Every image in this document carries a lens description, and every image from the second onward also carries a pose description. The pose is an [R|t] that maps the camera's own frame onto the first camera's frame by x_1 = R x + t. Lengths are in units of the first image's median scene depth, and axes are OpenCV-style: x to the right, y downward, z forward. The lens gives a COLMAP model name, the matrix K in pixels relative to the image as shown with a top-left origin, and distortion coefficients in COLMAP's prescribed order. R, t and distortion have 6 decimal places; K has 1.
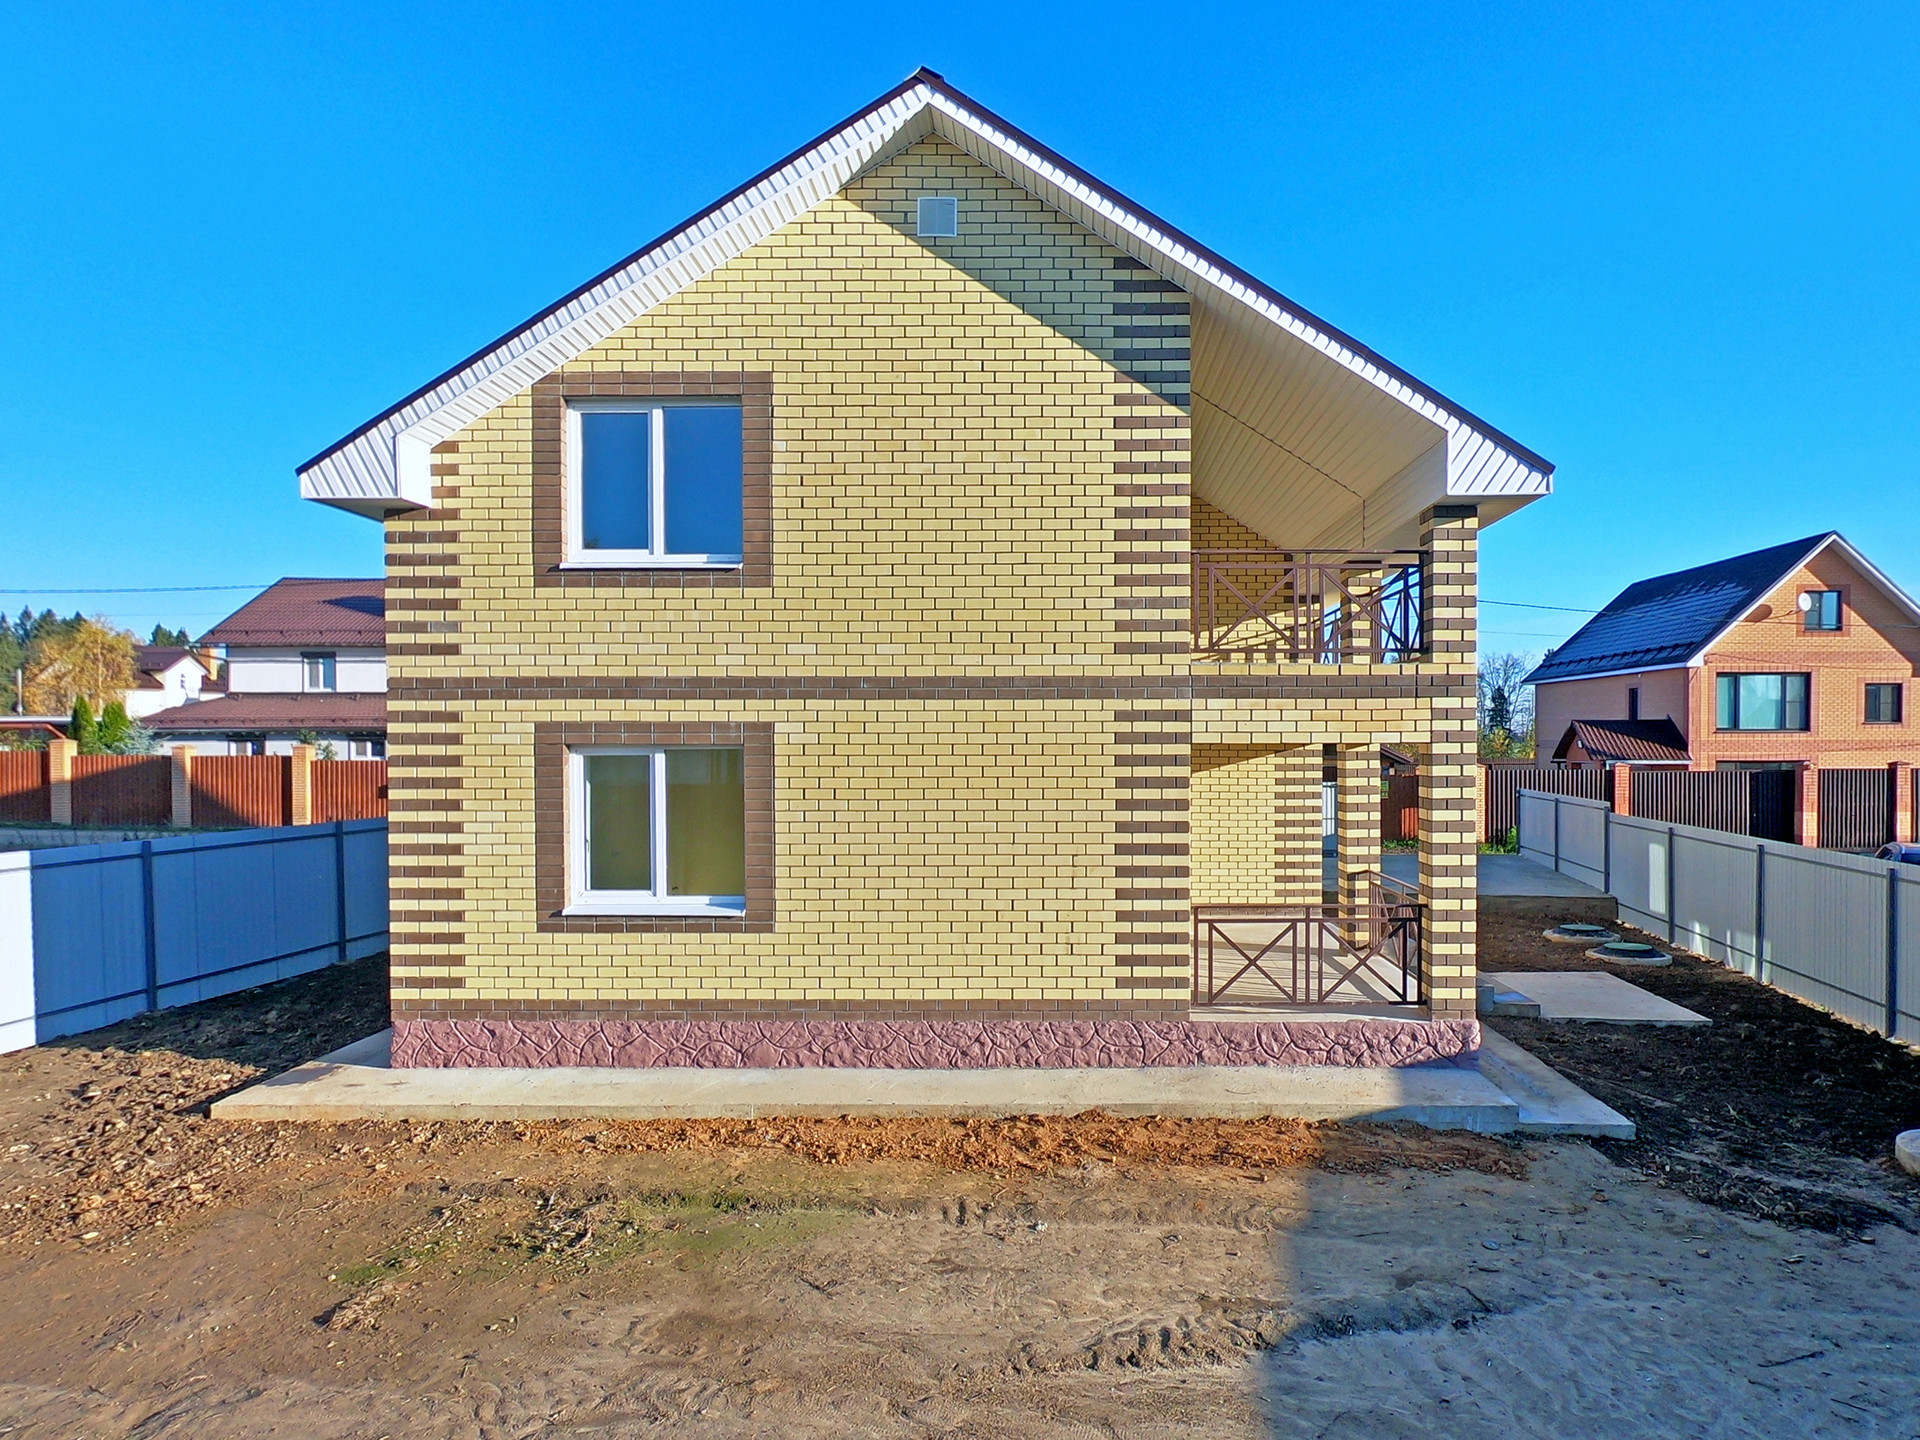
lens RADIAL K [[1091.6, 0, 959.7], [0, 1091.6, 750.3], [0, 0, 1]] dist [0.001112, 0.000813]
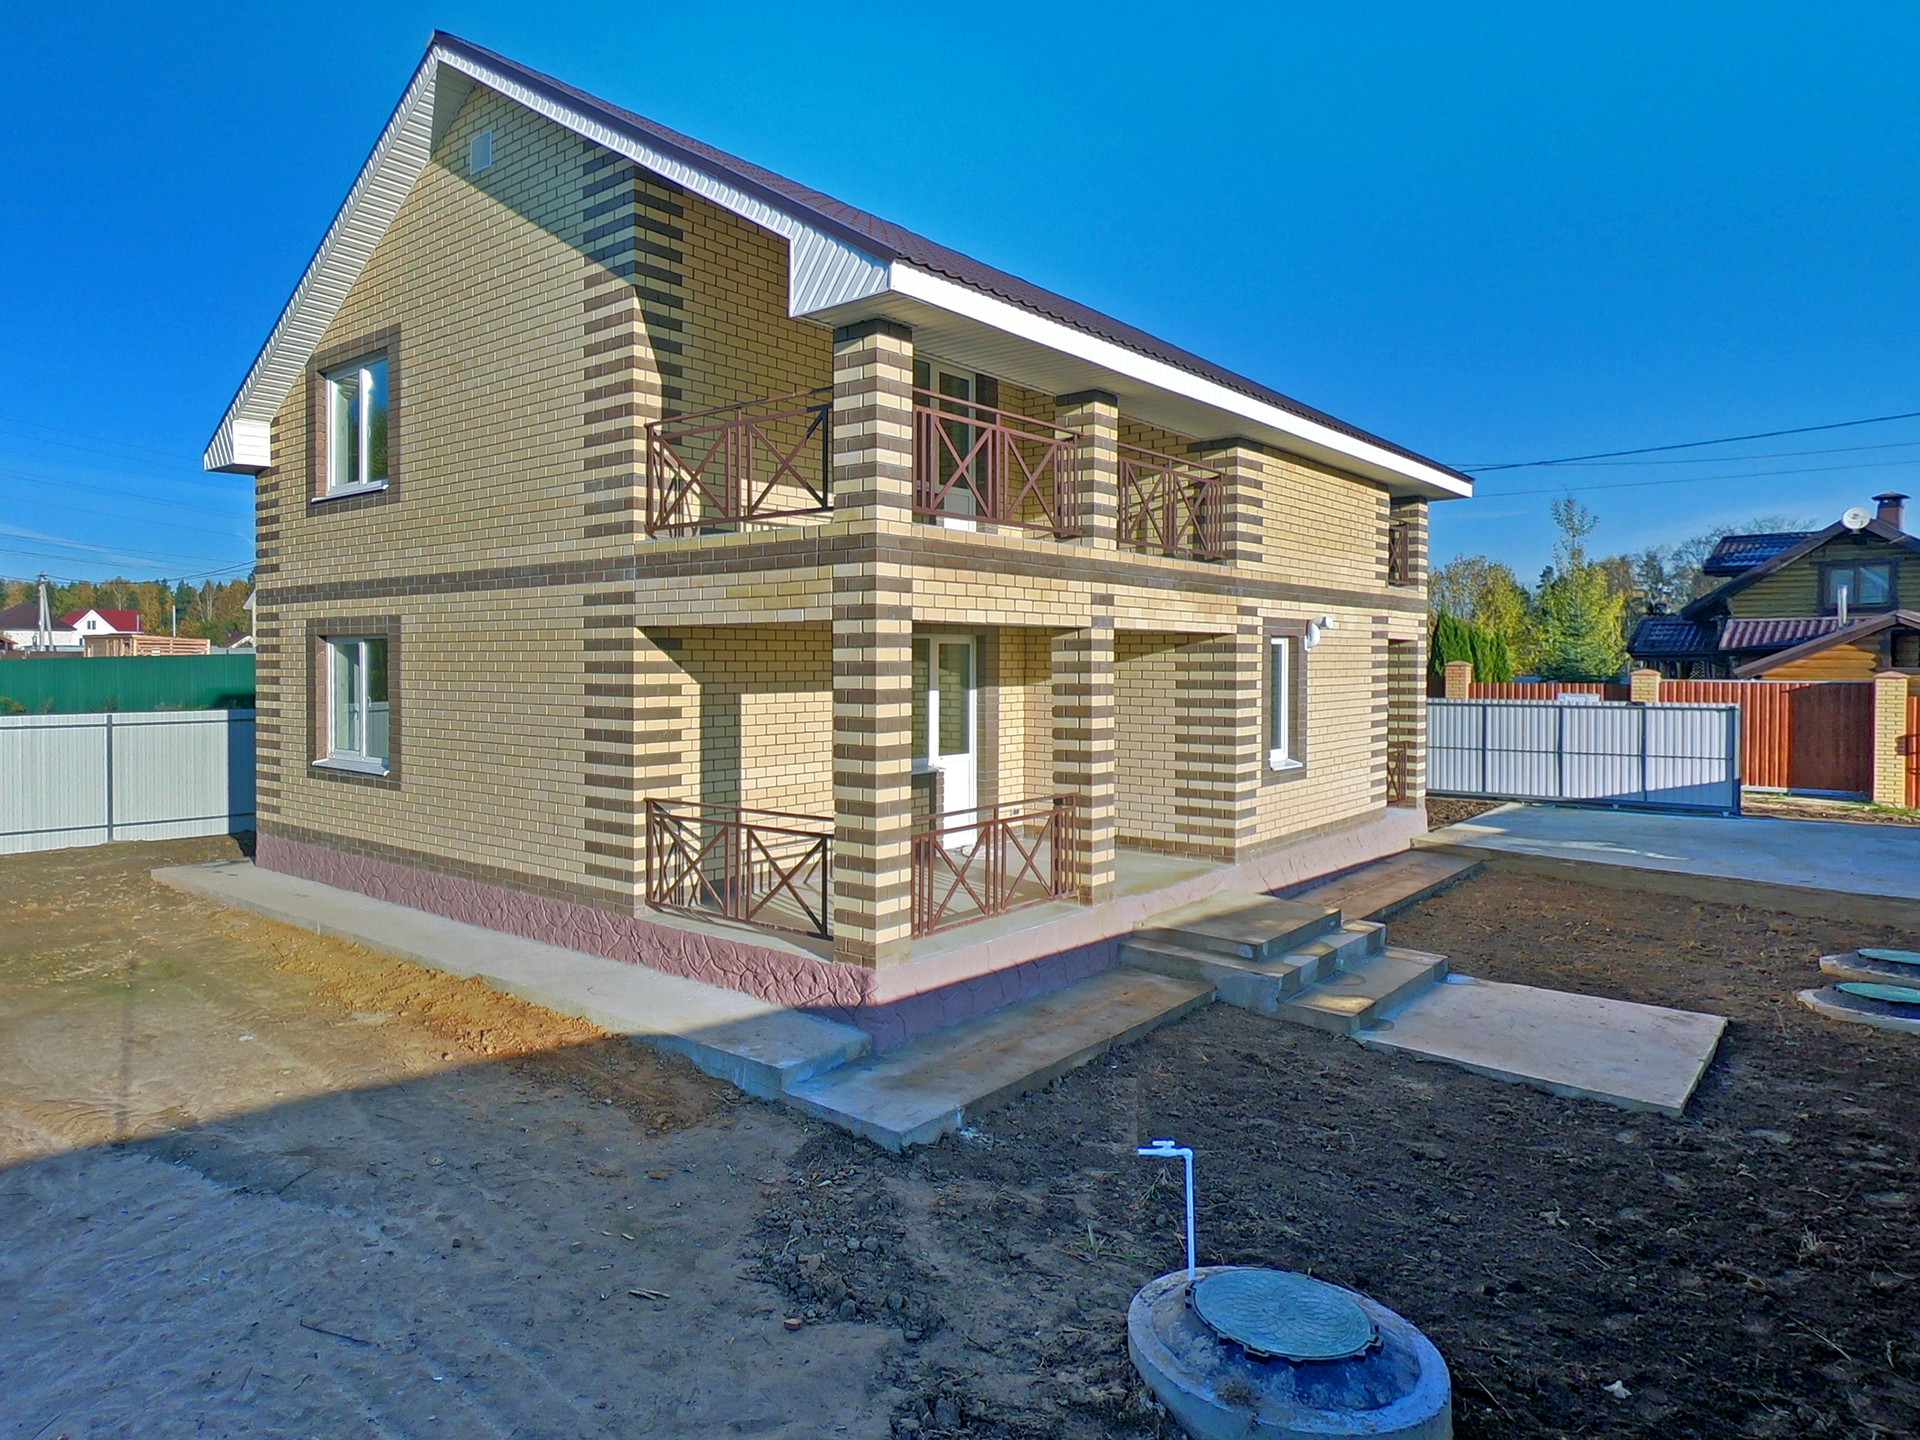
lens RADIAL K [[1183.5, 0, 959.6], [0, 1183.5, 668.0], [0, 0, 1]] dist [-0.001566, 0.002072]
pose [[0.761593, 0.002824, -0.648049, 1.129813], [-0.006224, 0.999976, -0.002956, 0.032343], [0.648026, 0.006285, 0.761593, 0.408799]]
